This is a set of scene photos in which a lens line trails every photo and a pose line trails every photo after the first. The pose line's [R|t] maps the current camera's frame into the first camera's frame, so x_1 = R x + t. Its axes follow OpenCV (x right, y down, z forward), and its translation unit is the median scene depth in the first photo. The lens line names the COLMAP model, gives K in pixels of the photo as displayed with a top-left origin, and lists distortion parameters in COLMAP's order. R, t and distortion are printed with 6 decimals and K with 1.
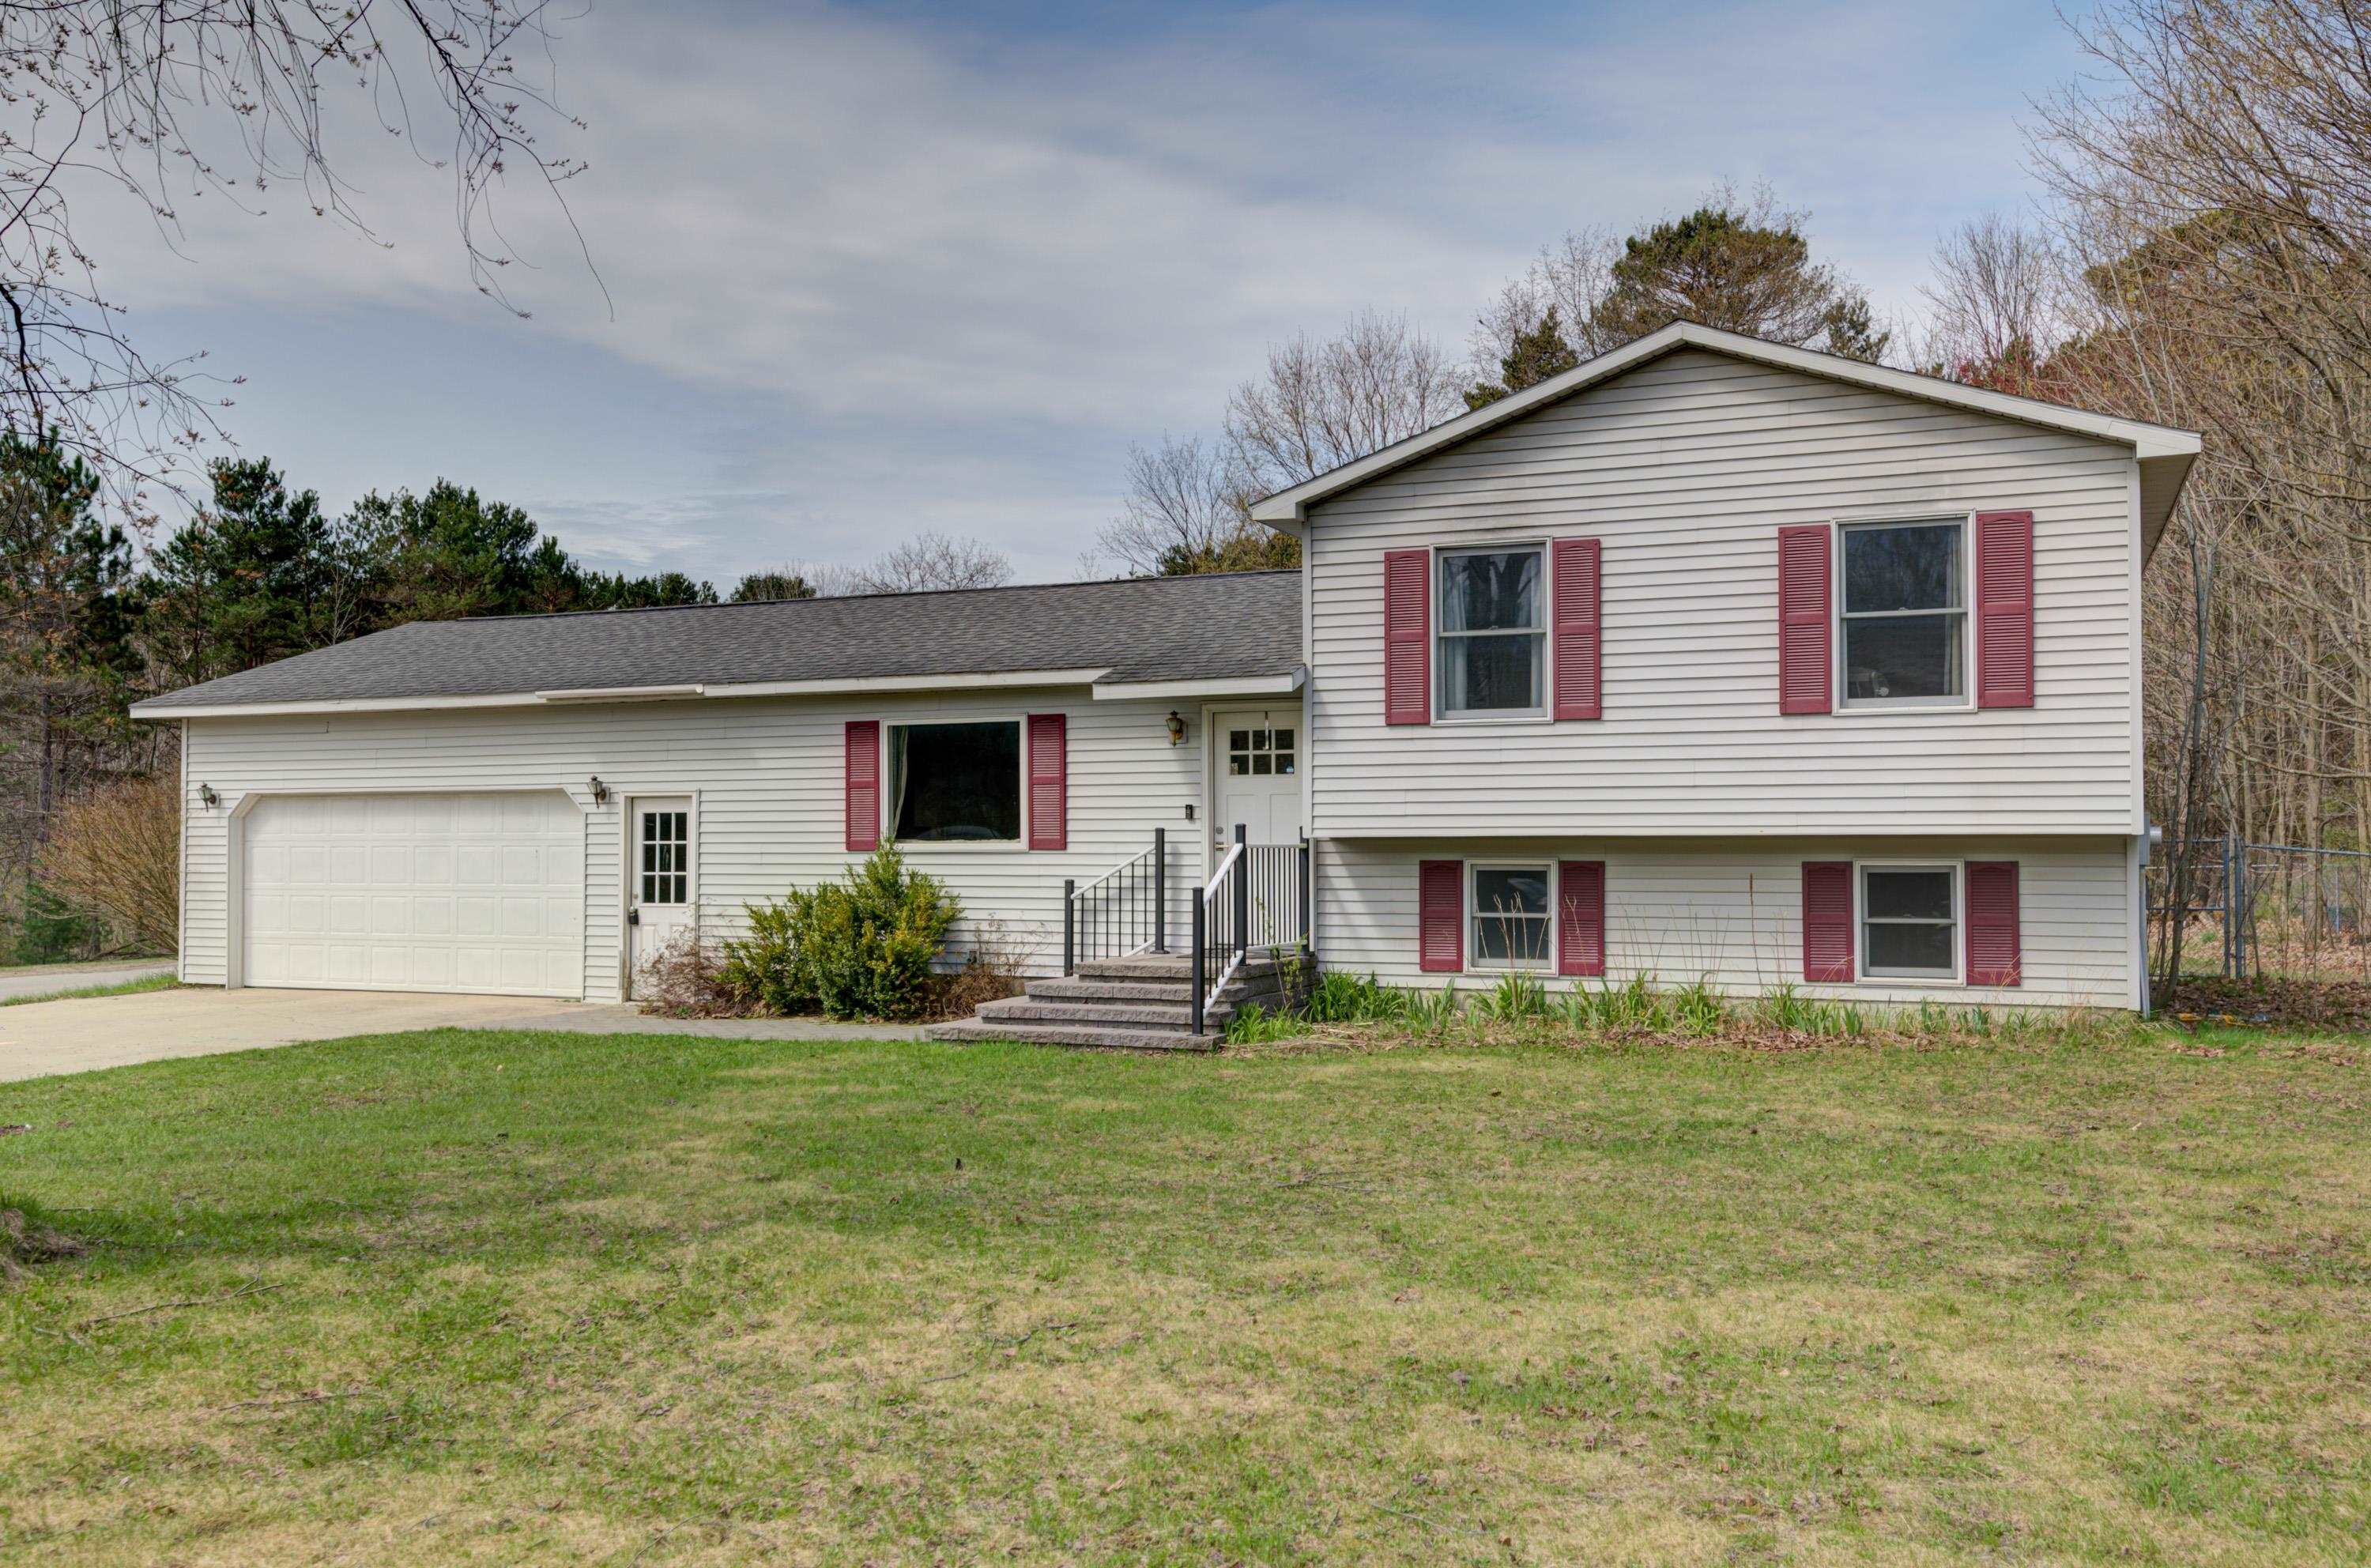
lens RADIAL K [[1941.8, 0, 1185.5], [0, 1941.8, 784.0], [0, 0, 1]] dist [0.009758, -0.008561]
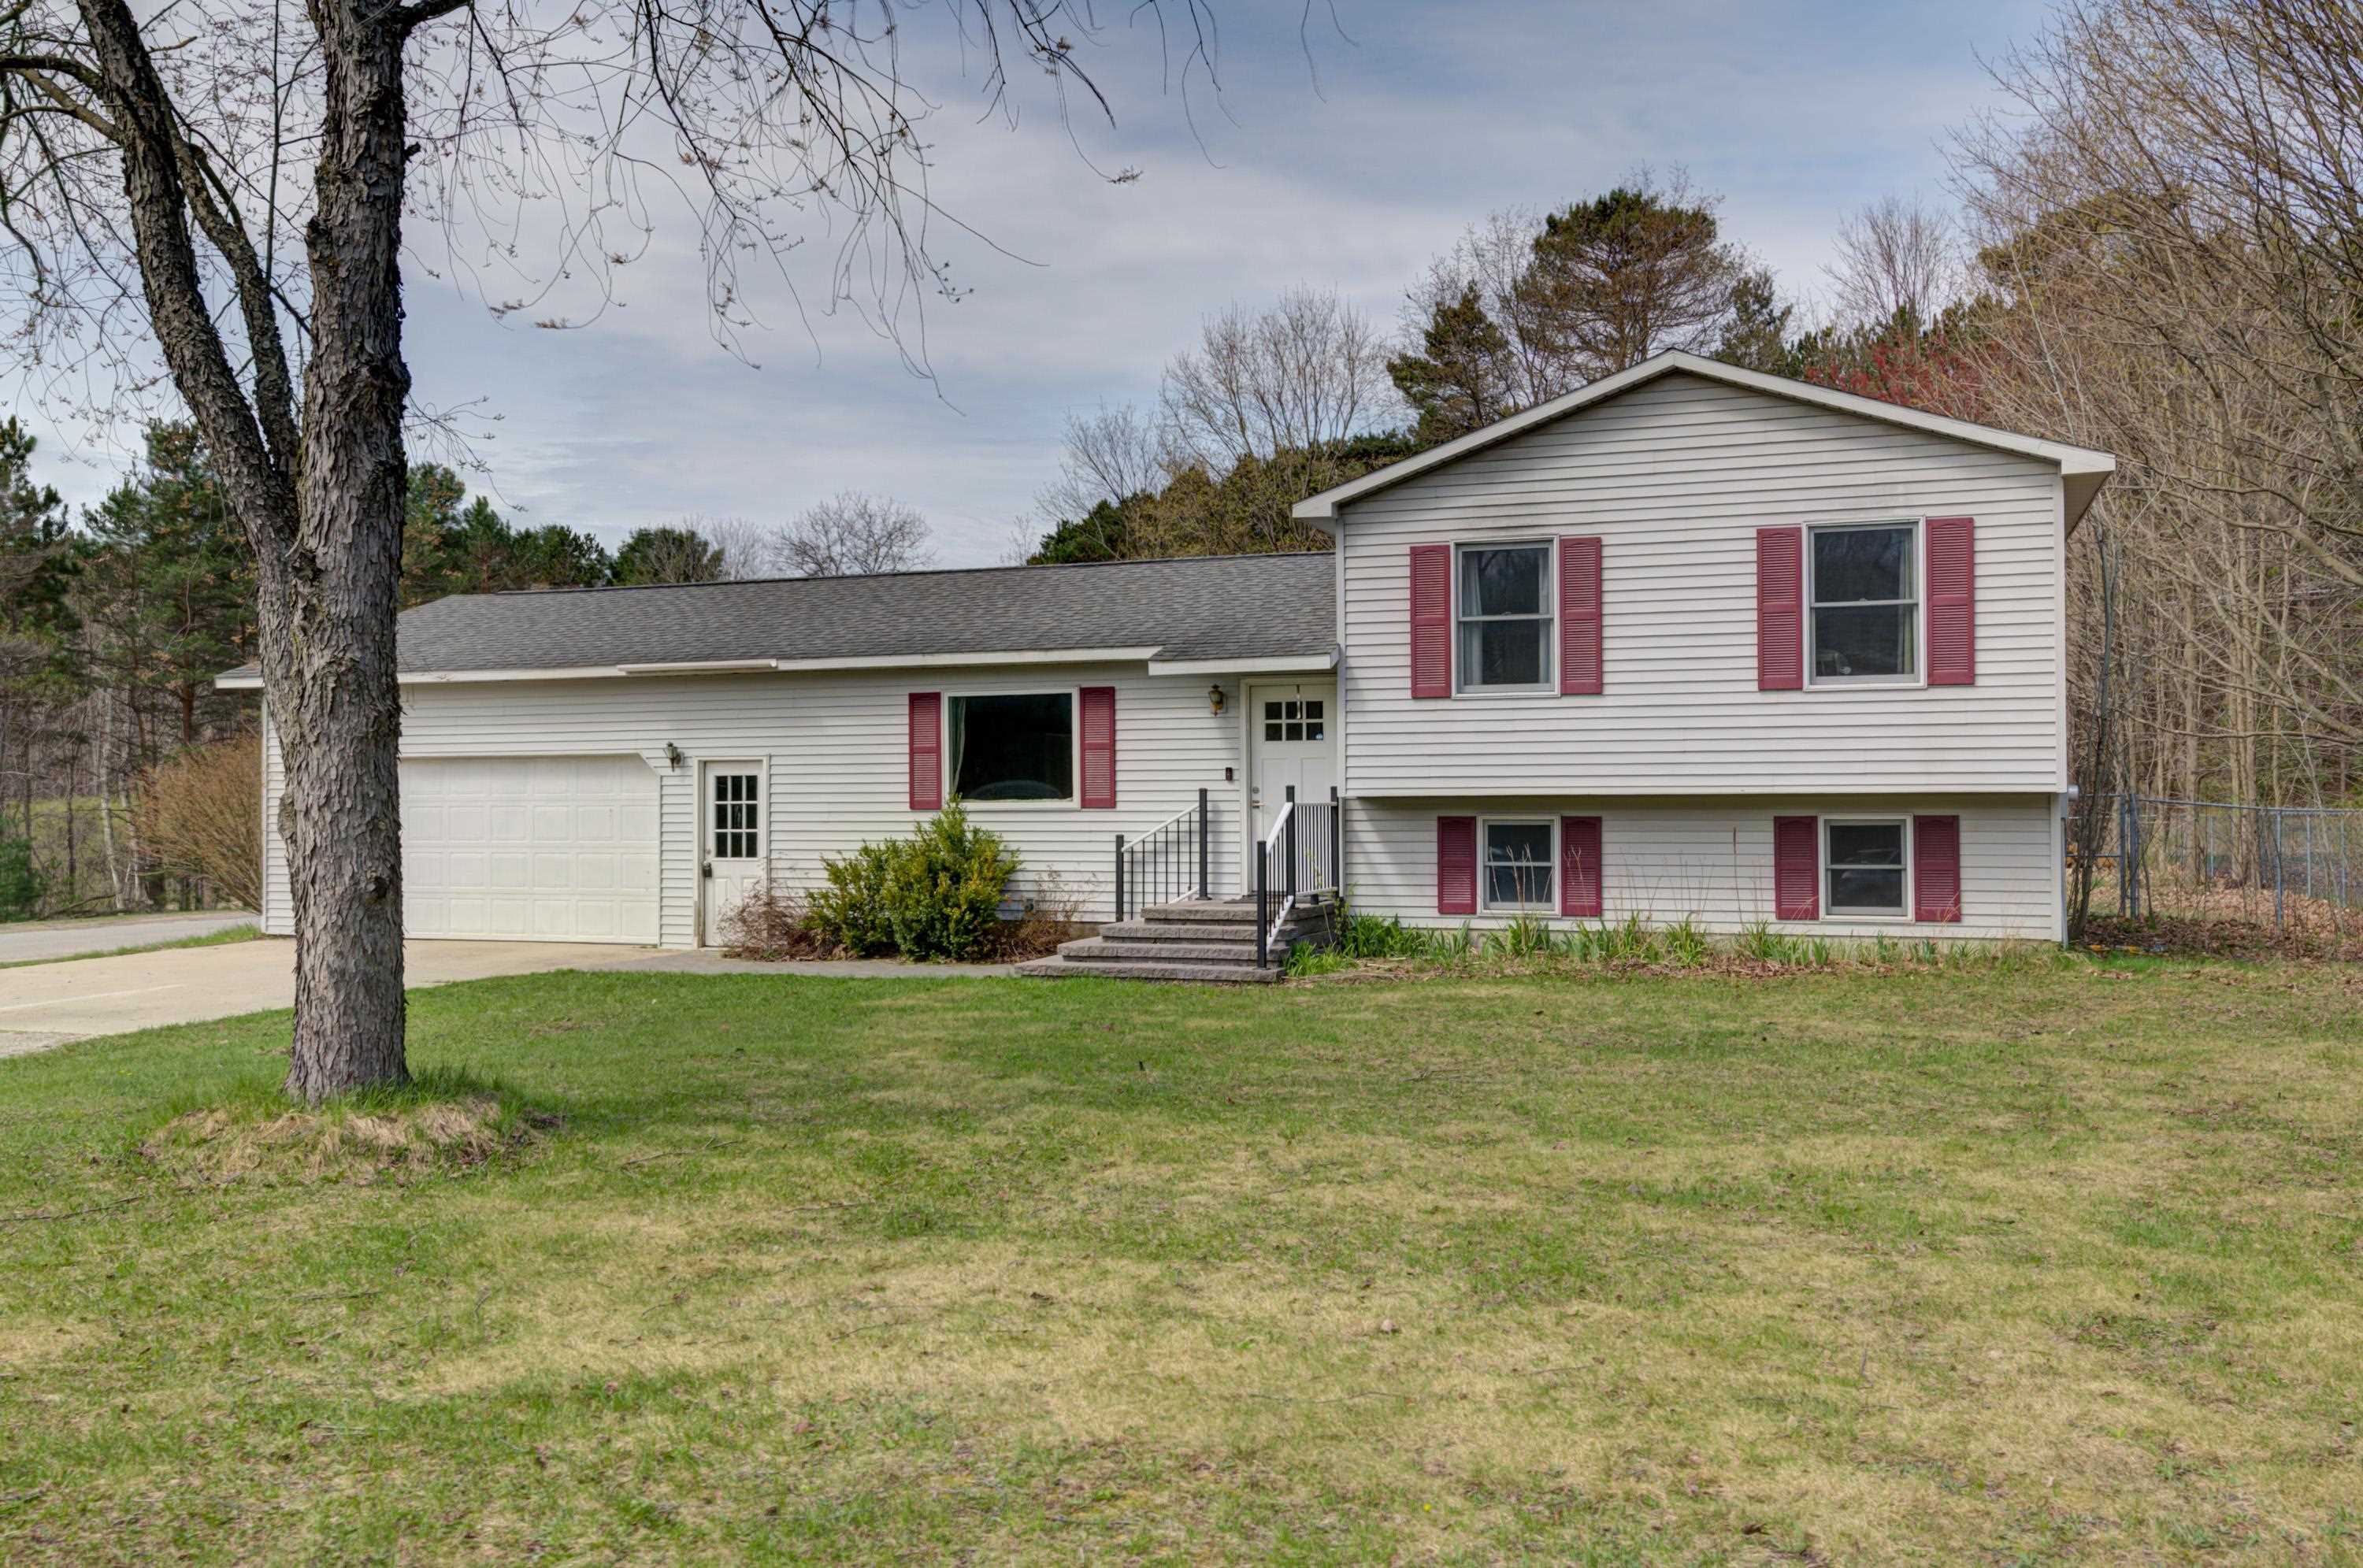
lens RADIAL K [[1953.4, 0, 1160.3], [0, 1953.4, 758.8], [0, 0, 1]] dist [0.002817, 0.003198]
pose [[0.999020, -0.002782, 0.044175, -0.087694], [0.002301, 0.999938, 0.010916, -0.006969], [-0.044203, -0.010804, 0.998964, -0.129631]]
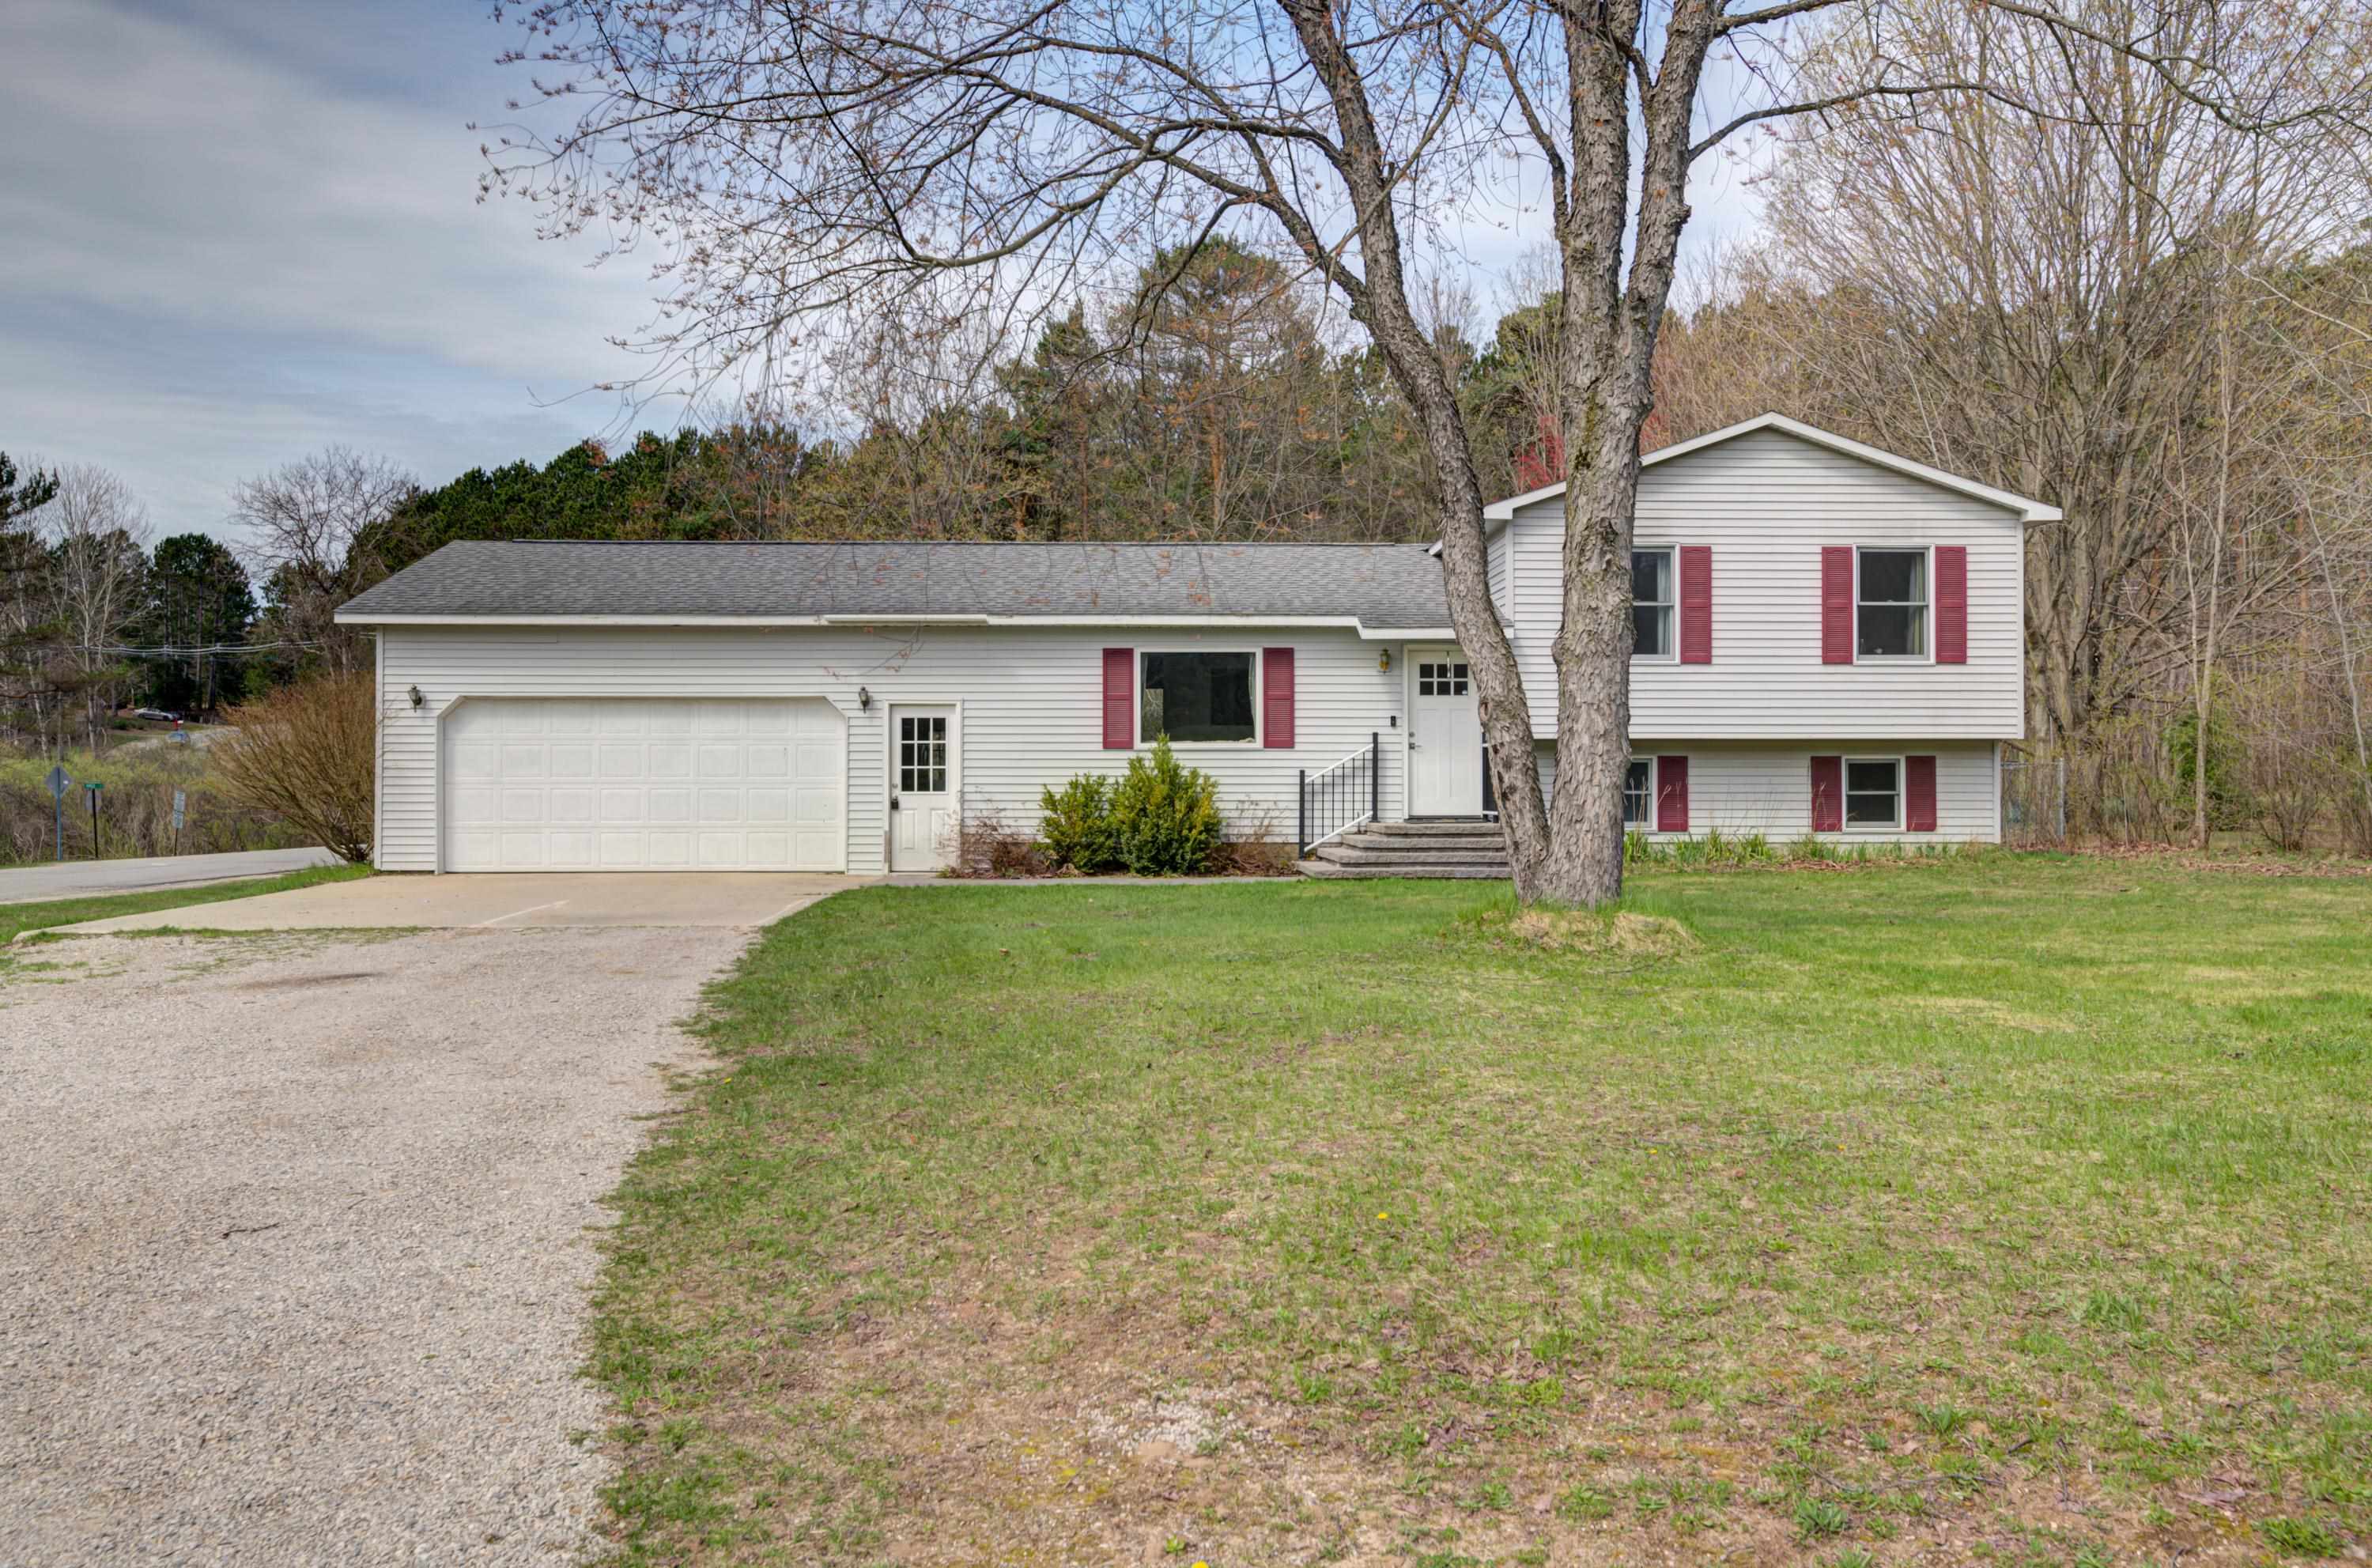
lens RADIAL K [[1961.0, 0, 1164.7], [0, 1961.0, 758.7], [0, 0, 1]] dist [0.002817, 0.003198]
pose [[0.912174, 0.008446, 0.409717, -0.723287], [-0.014729, 0.999817, 0.012182, 0.026441], [-0.409539, -0.017147, 0.912131, -0.217226]]
